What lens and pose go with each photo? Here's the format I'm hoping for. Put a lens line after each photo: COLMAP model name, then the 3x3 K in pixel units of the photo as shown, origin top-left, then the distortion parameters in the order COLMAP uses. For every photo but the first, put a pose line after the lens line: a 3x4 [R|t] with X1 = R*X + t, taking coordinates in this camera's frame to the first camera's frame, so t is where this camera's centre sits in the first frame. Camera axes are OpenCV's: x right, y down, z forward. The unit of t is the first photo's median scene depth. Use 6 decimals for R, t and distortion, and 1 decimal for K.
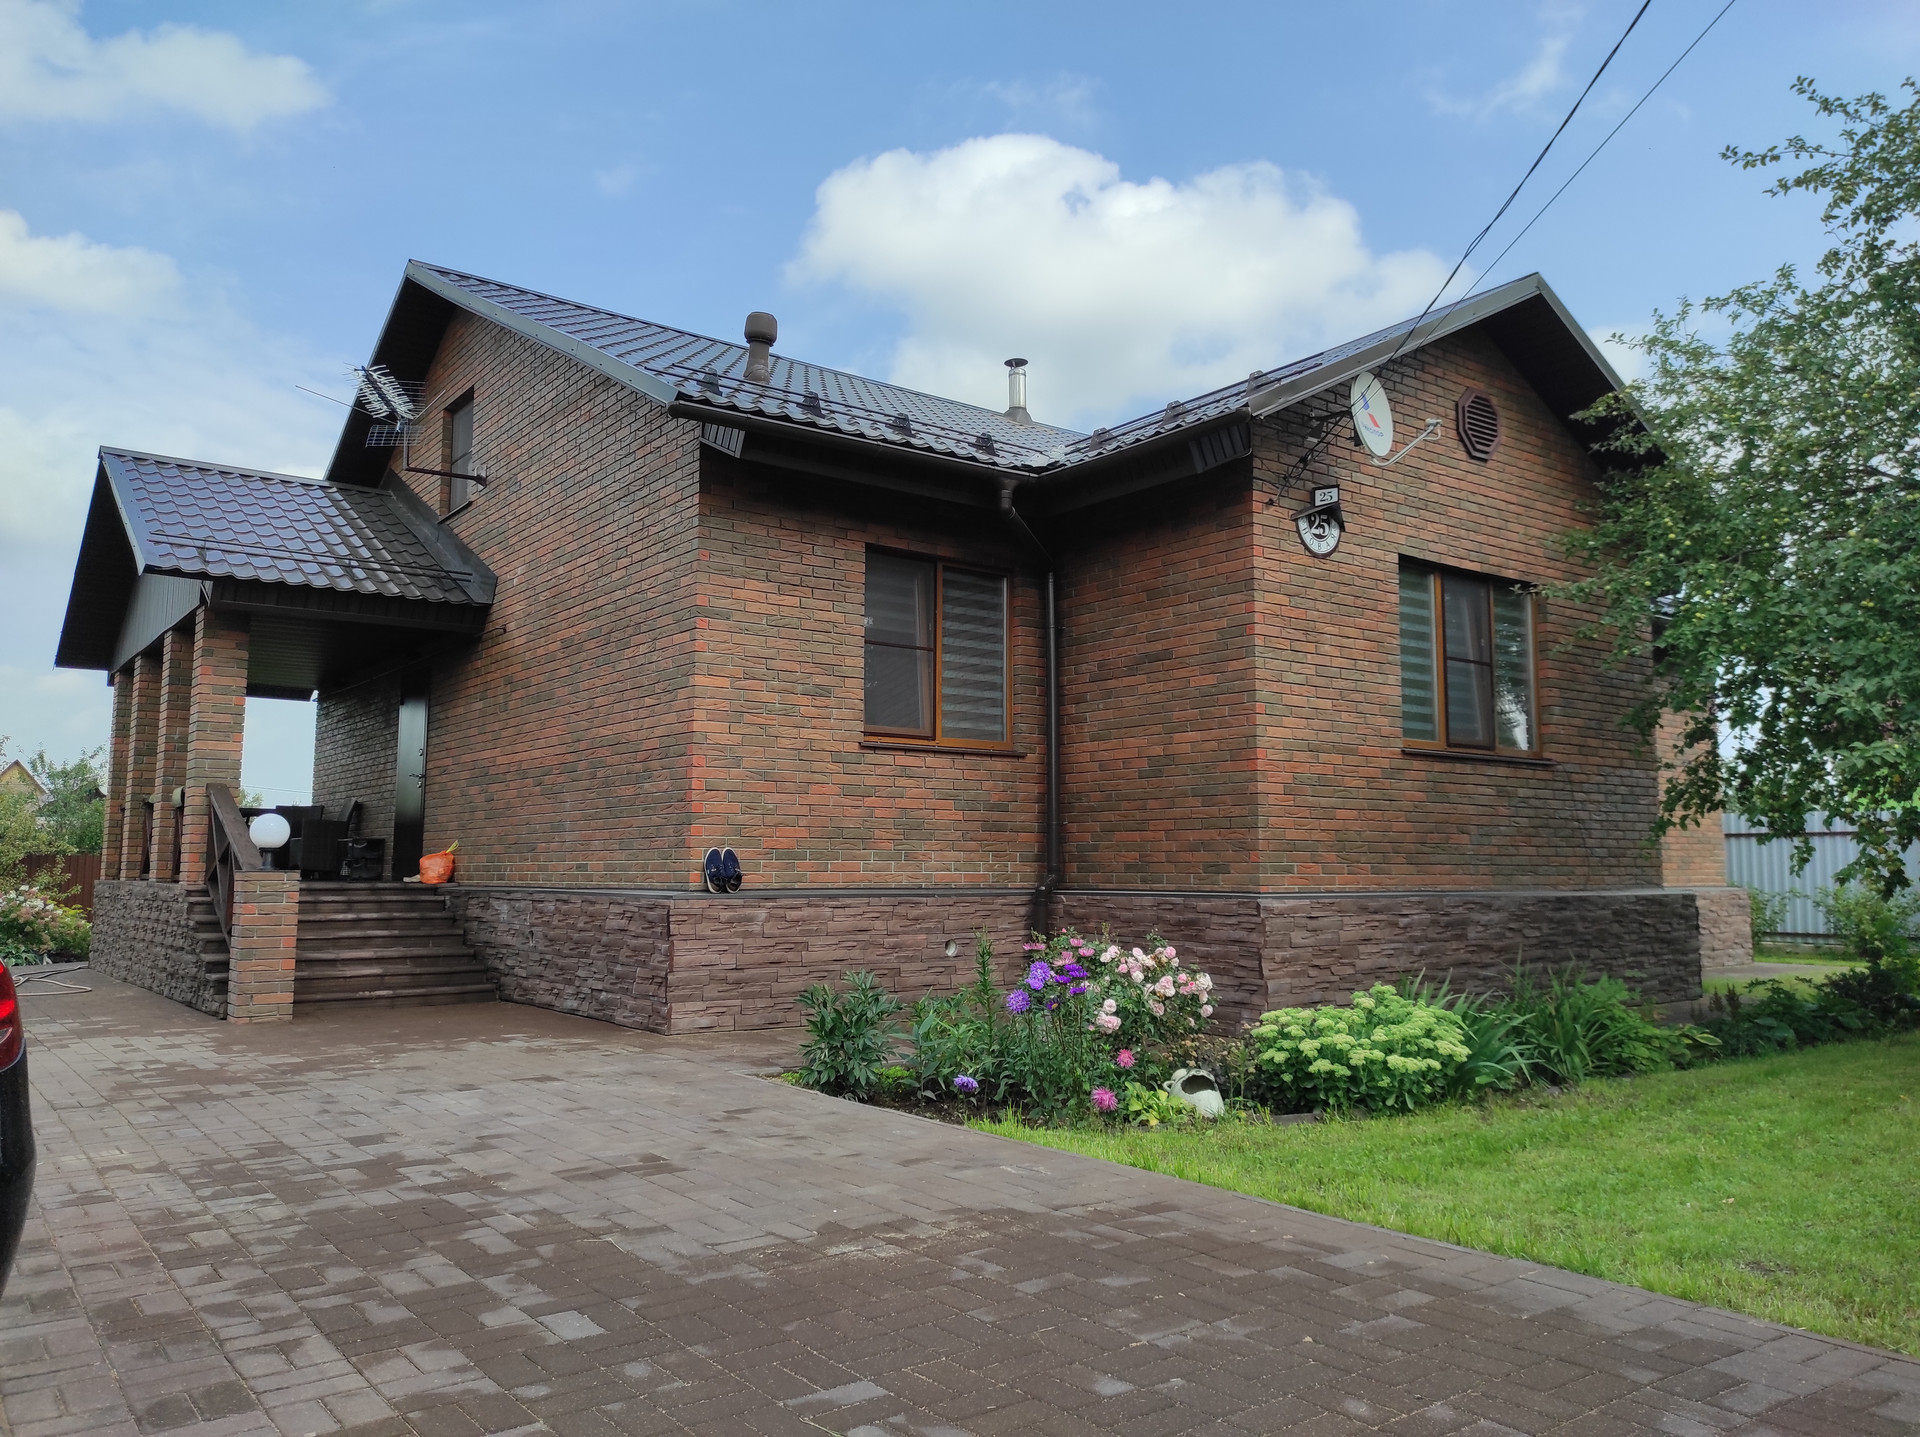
lens RADIAL K [[1421.5, 0, 967.1], [0, 1421.5, 726.0], [0, 0, 1]] dist [0.054855, -0.047096]
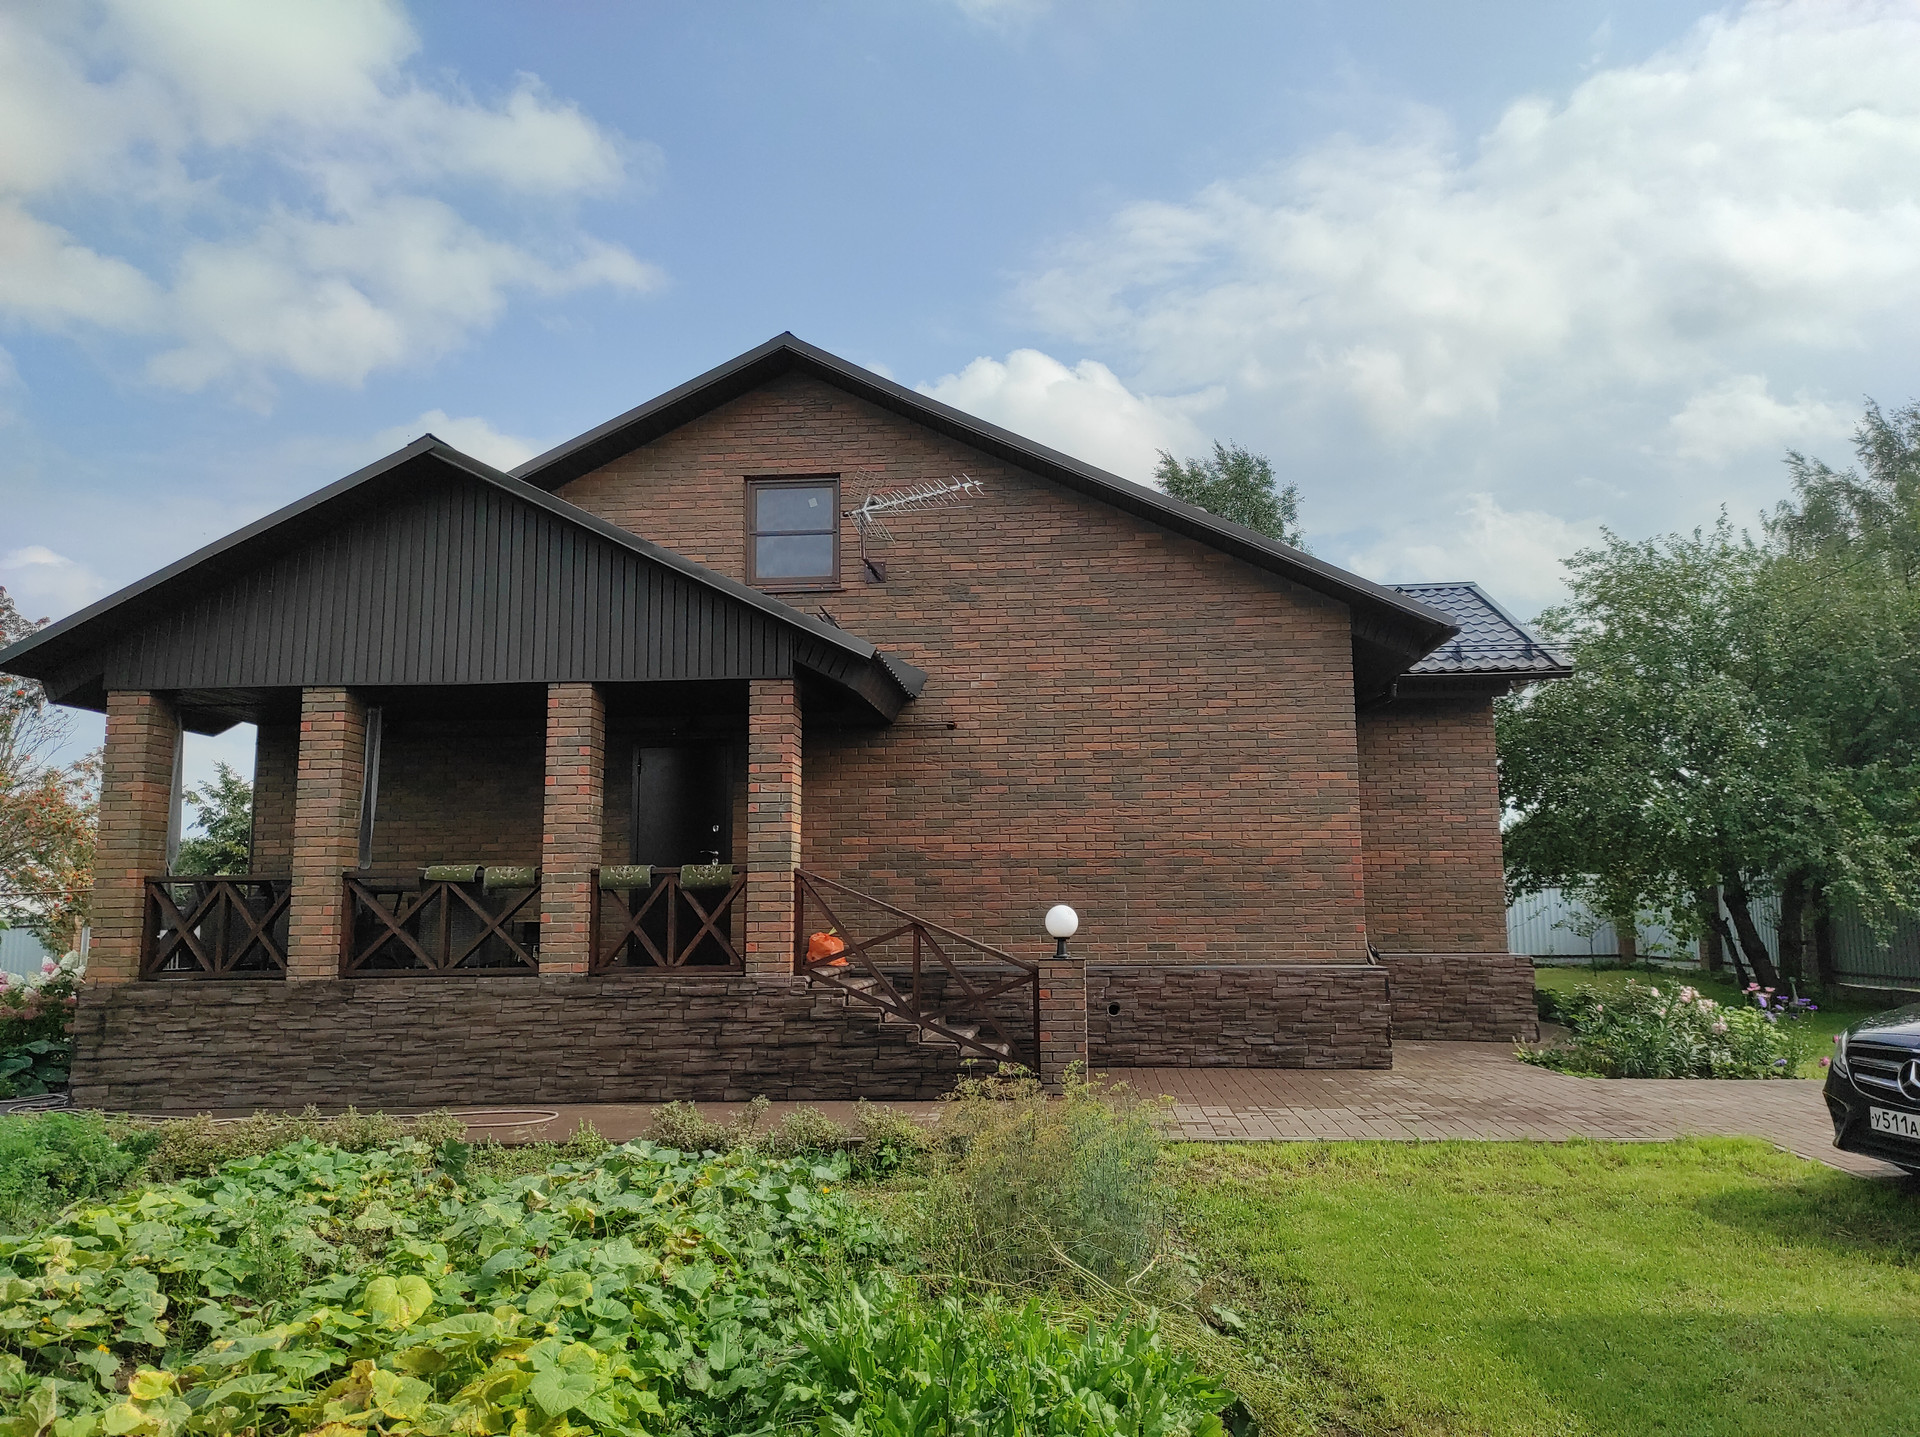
lens RADIAL K [[1421.5, 0, 961.5], [0, 1421.5, 717.7], [0, 0, 1]] dist [0.054855, -0.047096]
pose [[0.661685, 0.090565, 0.744293, -1.370389], [-0.062960, 0.995884, -0.065207, -0.005433], [-0.747134, -0.003714, 0.664663, 0.344671]]
